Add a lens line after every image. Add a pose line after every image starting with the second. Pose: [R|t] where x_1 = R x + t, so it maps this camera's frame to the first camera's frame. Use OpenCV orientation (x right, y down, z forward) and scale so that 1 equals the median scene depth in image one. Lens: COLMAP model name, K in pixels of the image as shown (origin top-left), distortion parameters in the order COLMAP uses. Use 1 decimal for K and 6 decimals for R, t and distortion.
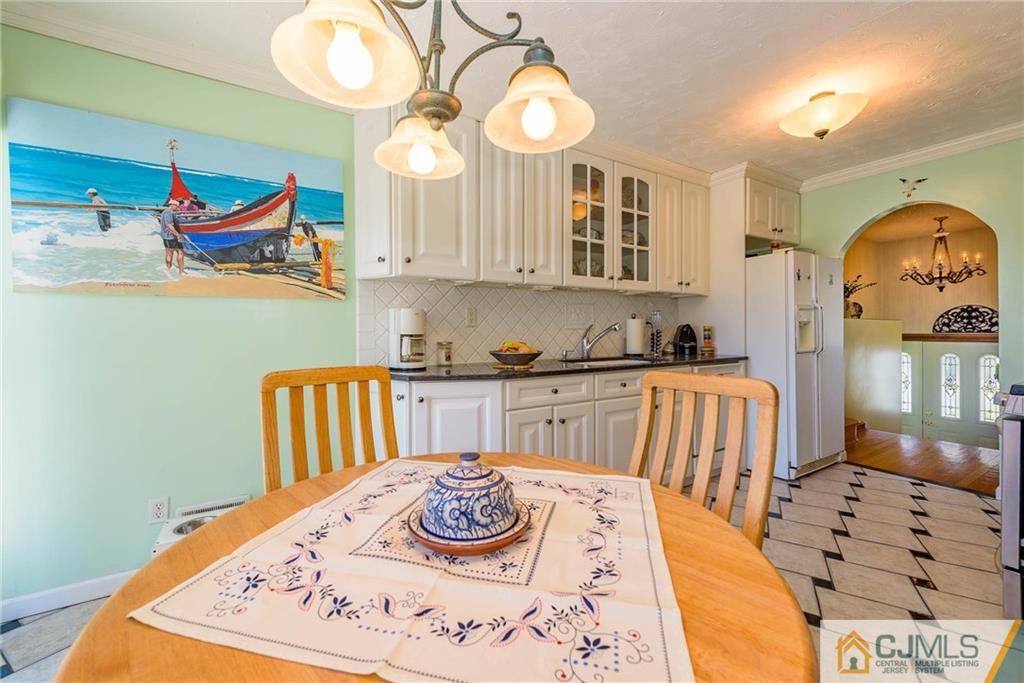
lens RADIAL K [[402.0, 0, 512.0], [0, 402.0, 341.5], [0, 0, 1]] dist [0.040554, -0.013679]
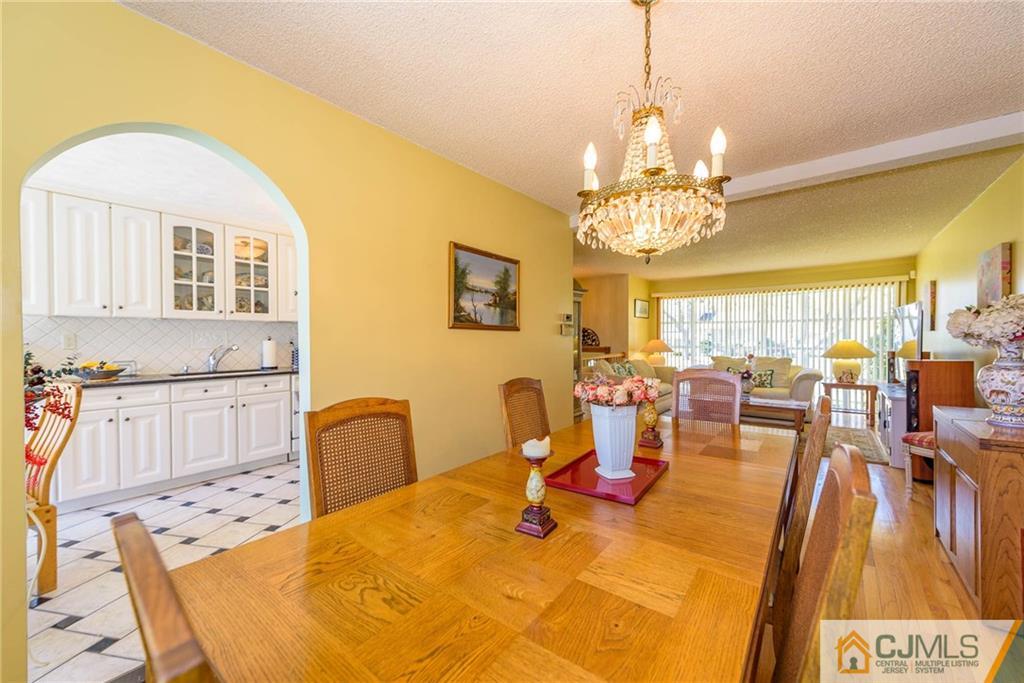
lens RADIAL K [[402.0, 0, 512.0], [0, 402.0, 341.5], [0, 0, 1]] dist [0.040554, -0.013679]
pose [[0.936178, -0.003862, 0.351506, 0.652809], [0.012778, 0.999653, -0.023047, -0.013899], [-0.351295, 0.026067, 0.935902, -0.591988]]
